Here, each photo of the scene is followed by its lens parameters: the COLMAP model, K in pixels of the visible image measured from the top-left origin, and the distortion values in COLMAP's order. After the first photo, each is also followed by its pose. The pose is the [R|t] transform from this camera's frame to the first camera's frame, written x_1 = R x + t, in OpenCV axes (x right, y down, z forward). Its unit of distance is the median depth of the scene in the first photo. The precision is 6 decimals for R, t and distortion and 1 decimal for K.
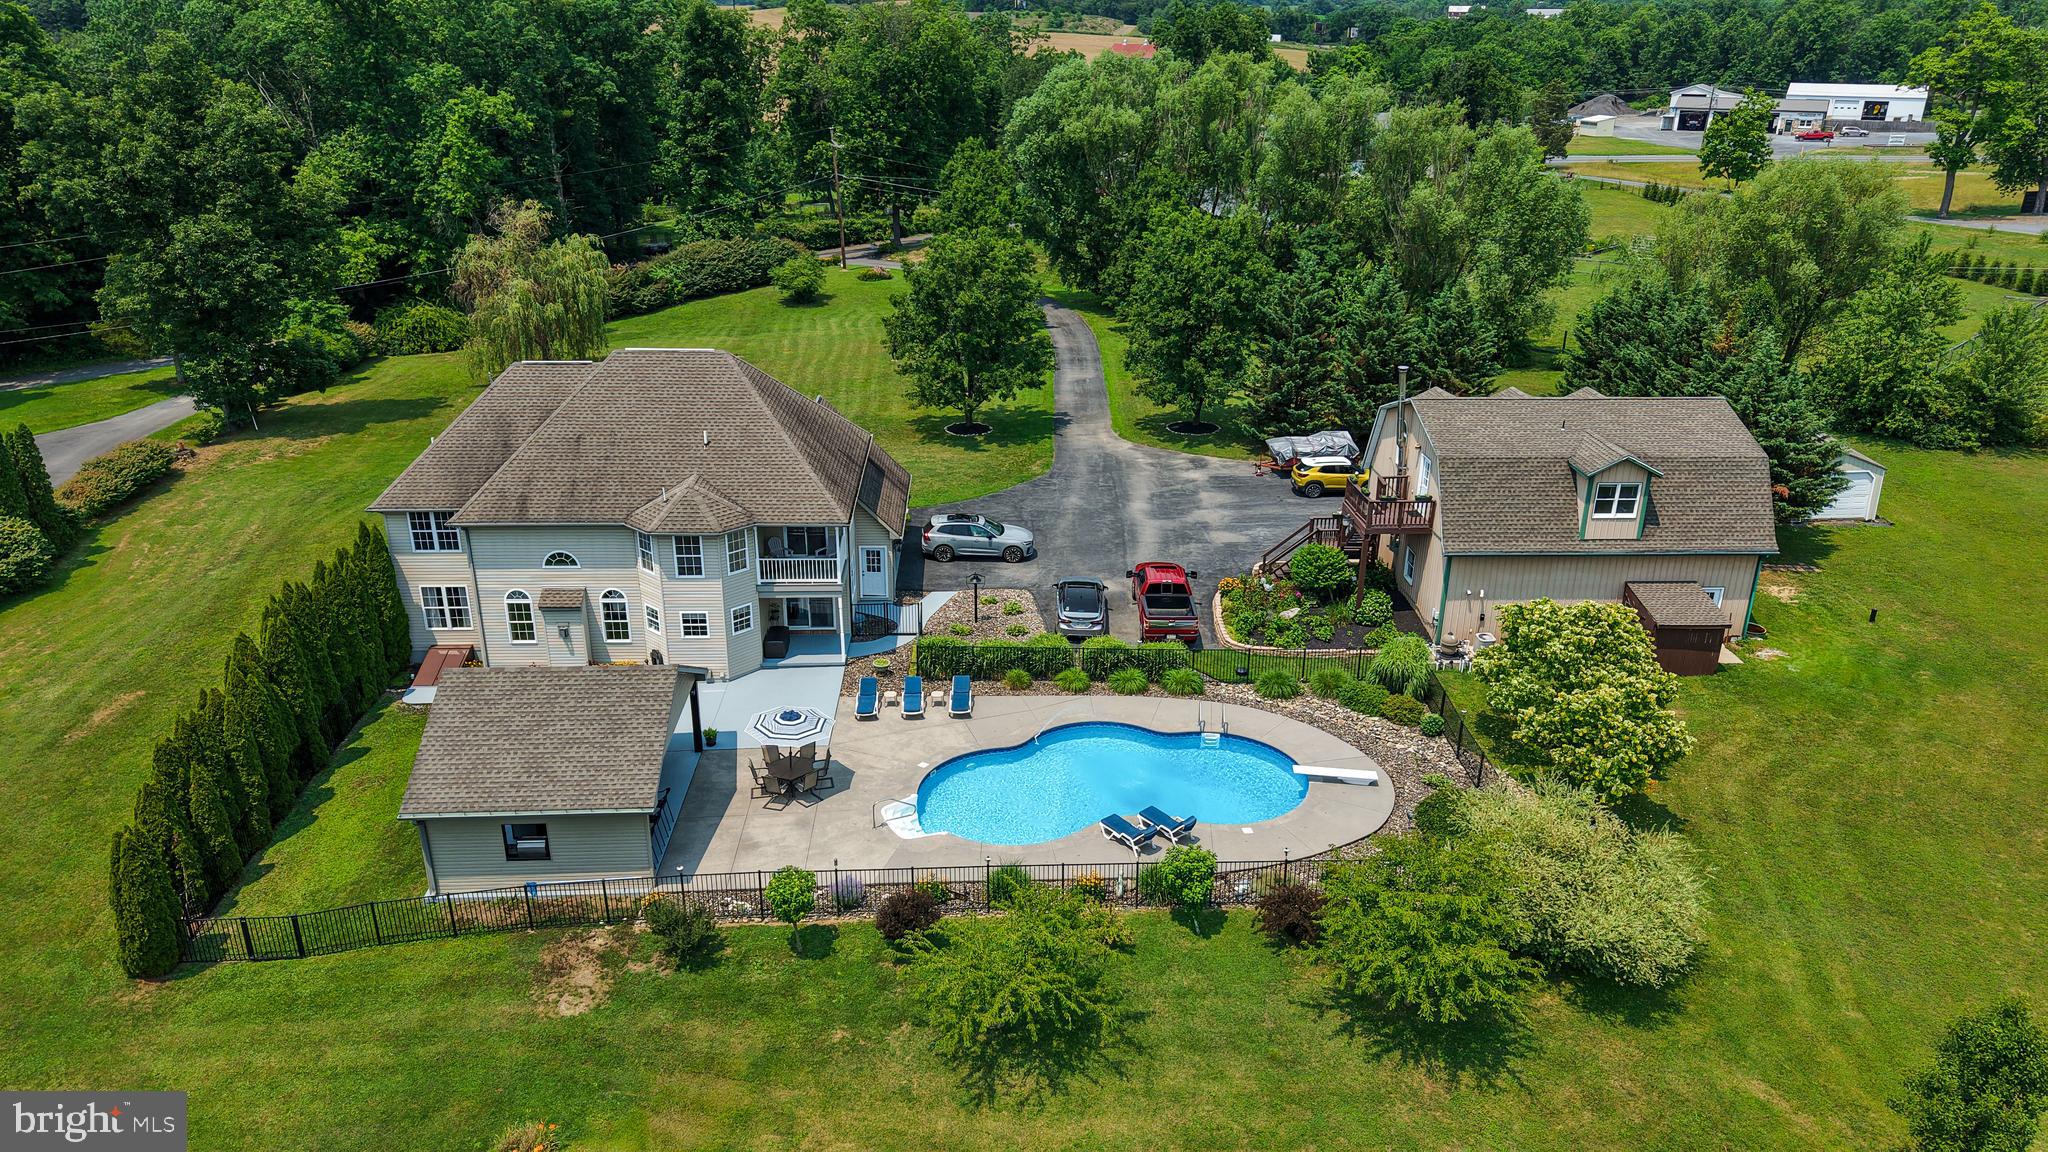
lens RADIAL K [[1371.2, 0, 1018.4], [0, 1371.2, 593.5], [0, 0, 1]] dist [0.008644, -0.005398]
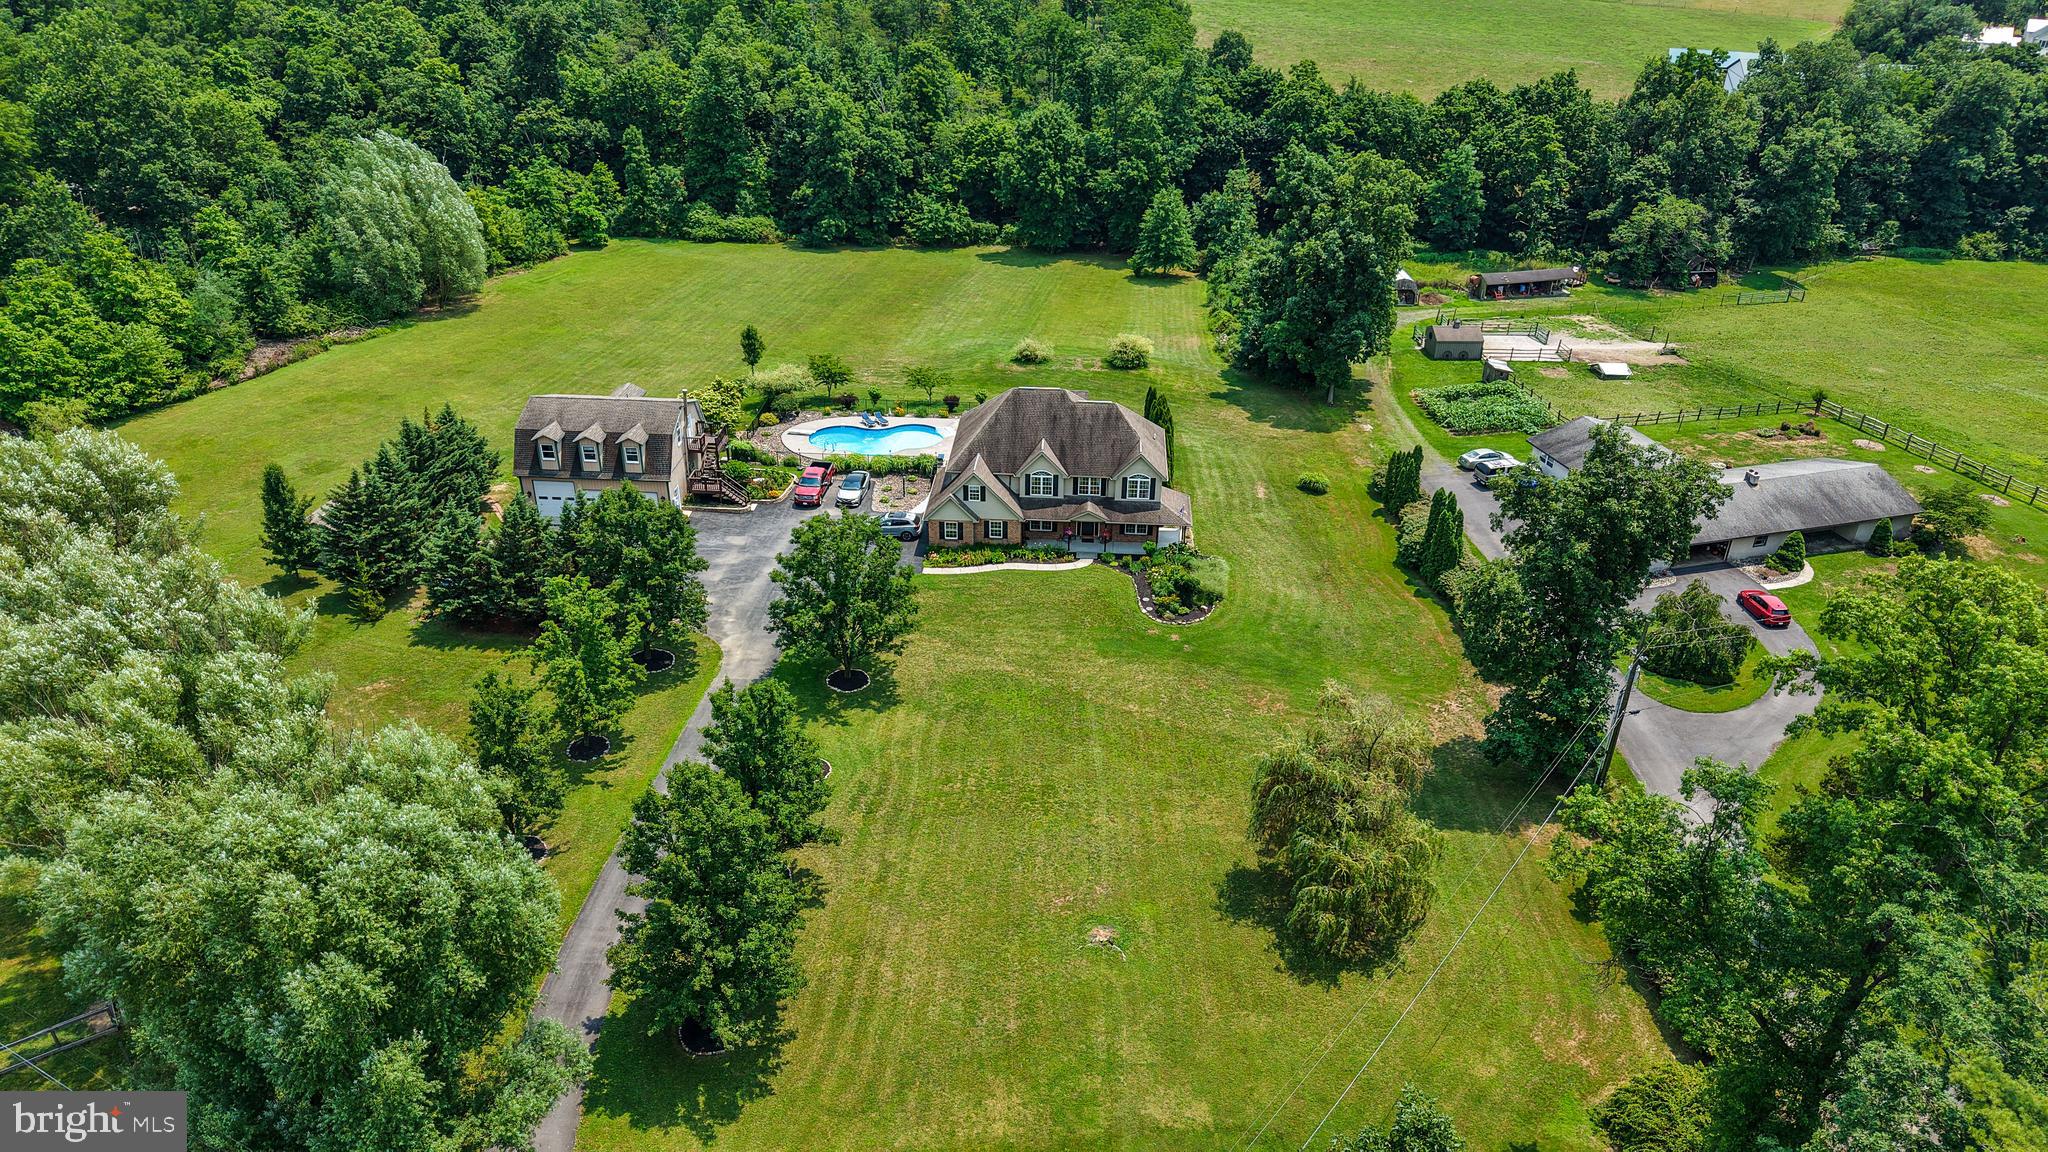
lens RADIAL K [[1368.6, 0, 1024.0], [0, 1368.6, 576.0], [0, 0, 1]] dist [0.027196, -0.024446]
pose [[-0.995346, -0.060886, 0.074692, -0.429545], [0.019371, 0.632861, 0.774023, -1.718343], [-0.094397, 0.771868, -0.628736, 2.693241]]
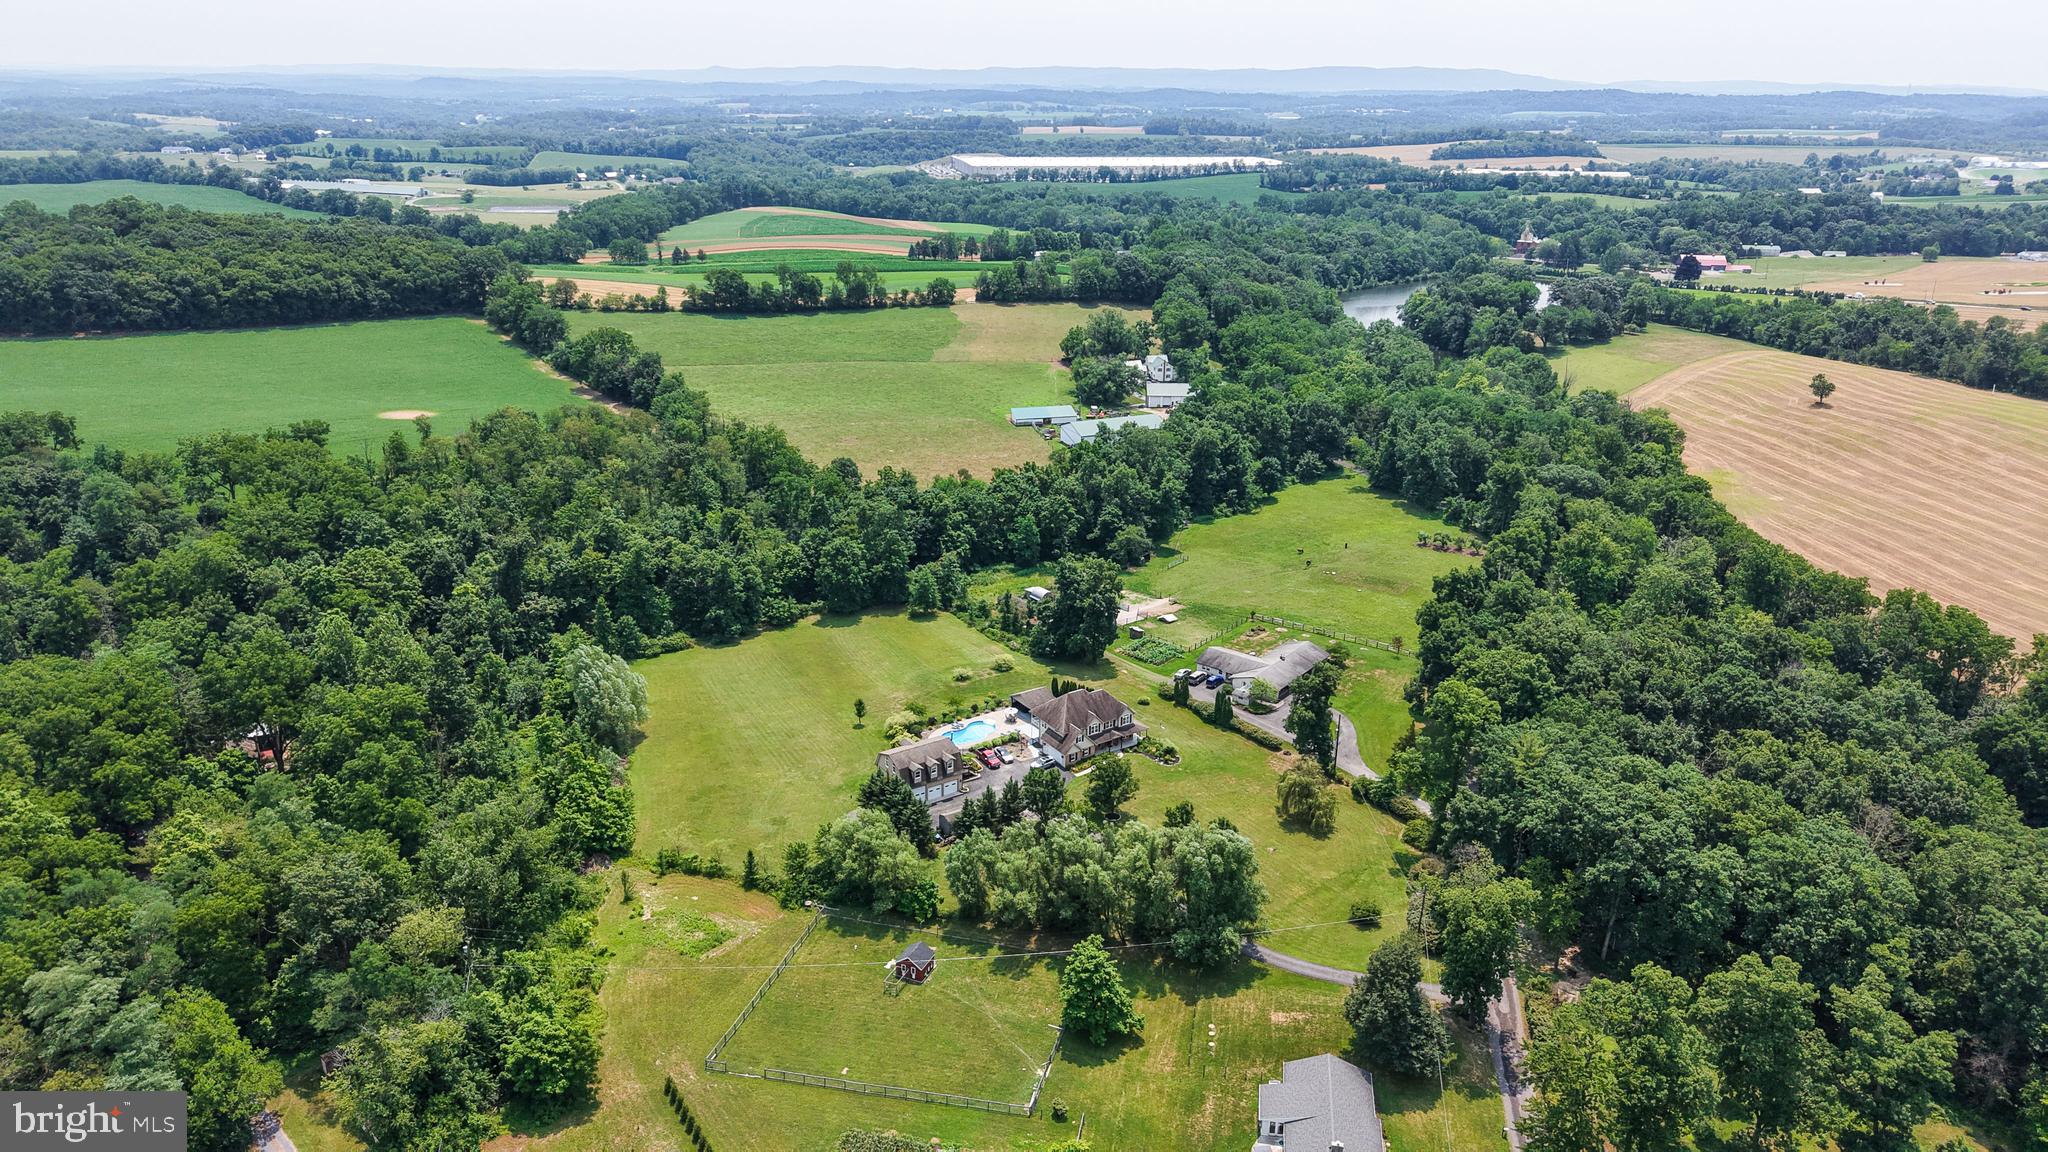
lens RADIAL K [[1385.2, 0, 1034.5], [0, 1385.2, 521.1], [0, 0, 1]] dist [0.049182, -0.086529]
pose [[-0.852110, 0.142318, -0.503640, 2.539391], [-0.213561, 0.784001, 0.582867, -3.883577], [0.477807, 0.604225, -0.637661, 4.075165]]
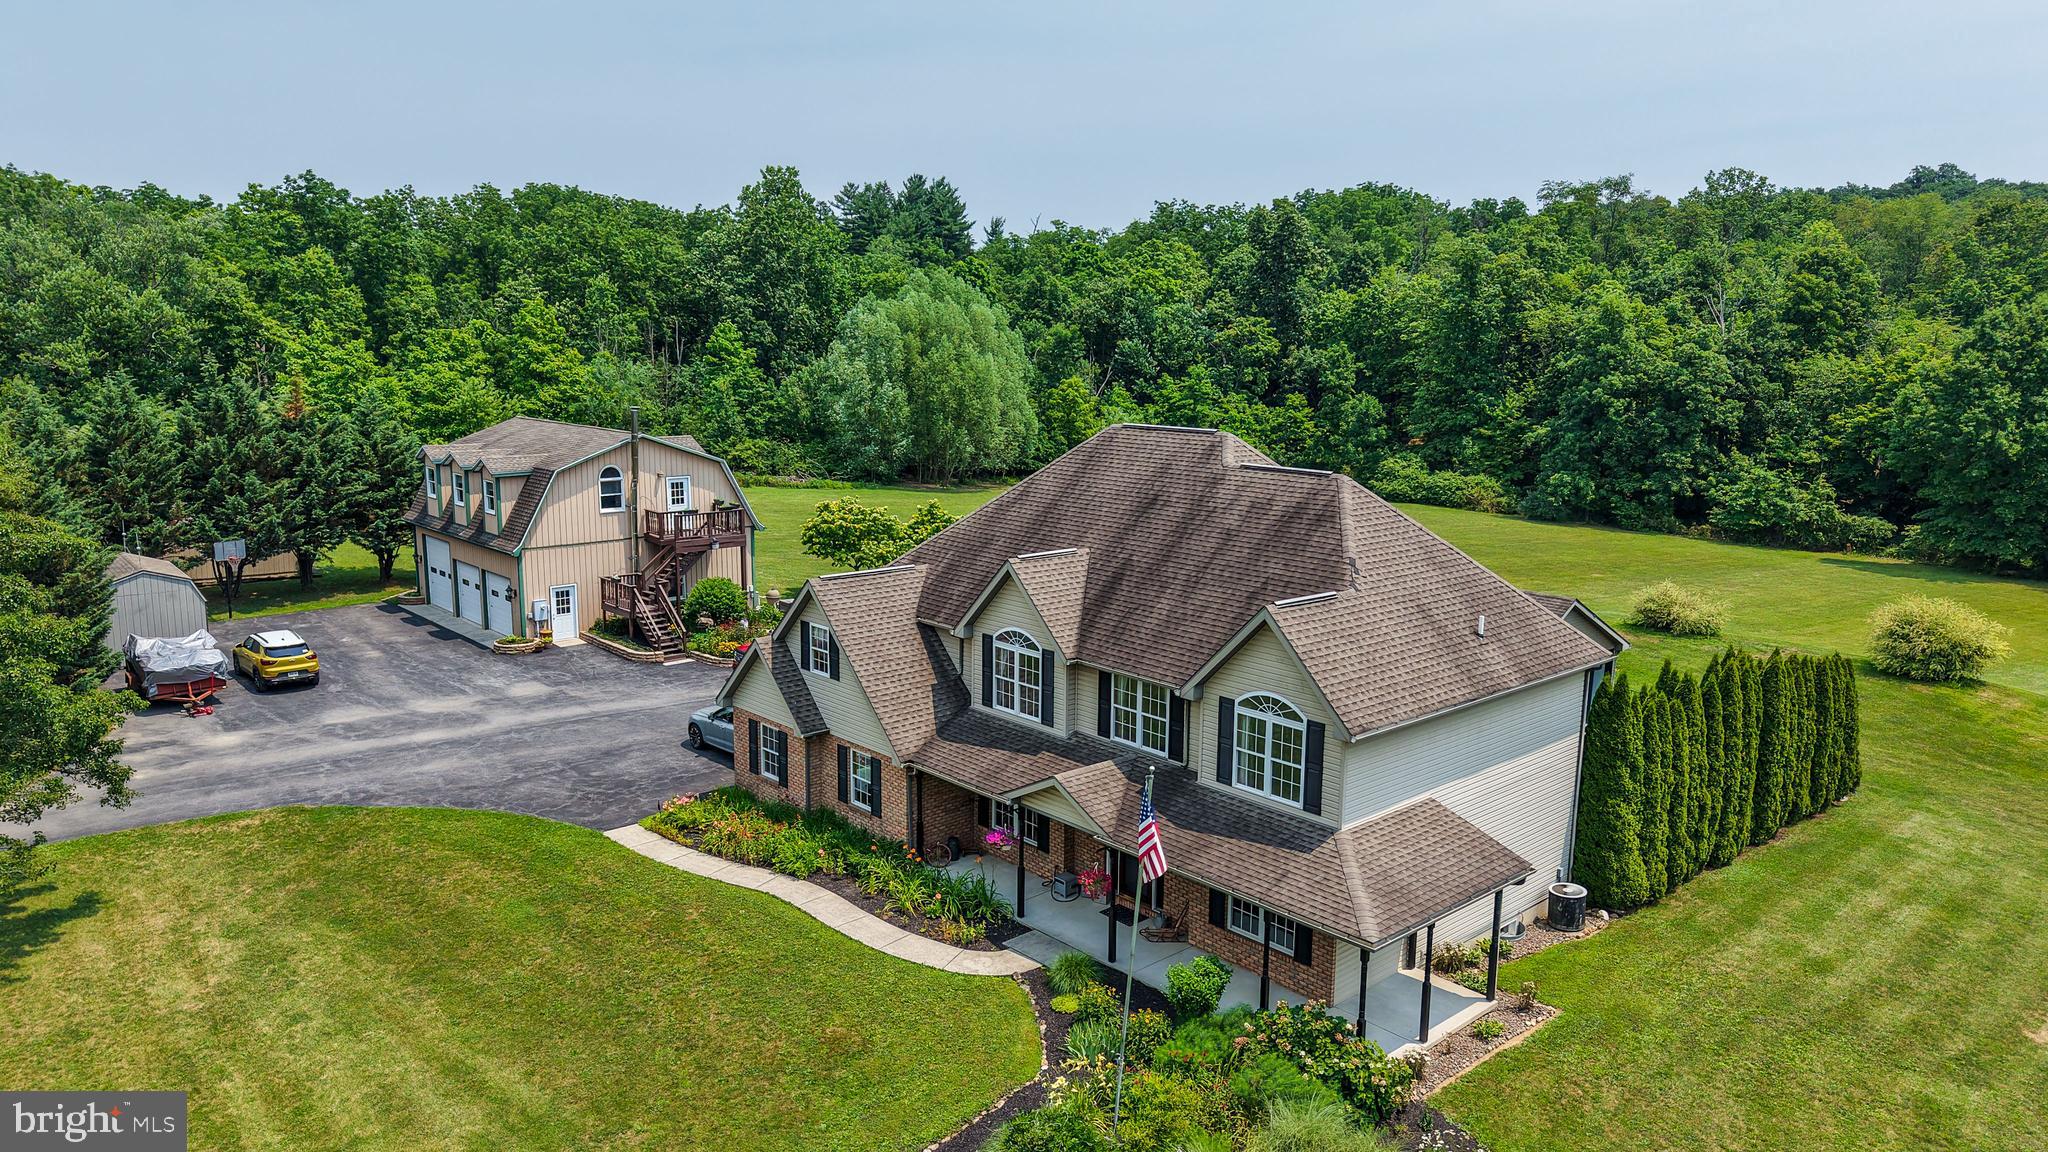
lens RADIAL K [[1371.2, 0, 1018.4], [0, 1371.2, 593.5], [0, 0, 1]] dist [0.008644, -0.005398]
pose [[-0.639370, -0.159242, 0.752229, -0.777042], [0.276690, 0.865131, 0.418320, -0.434082], [-0.717390, 0.475595, -0.509078, 1.524723]]
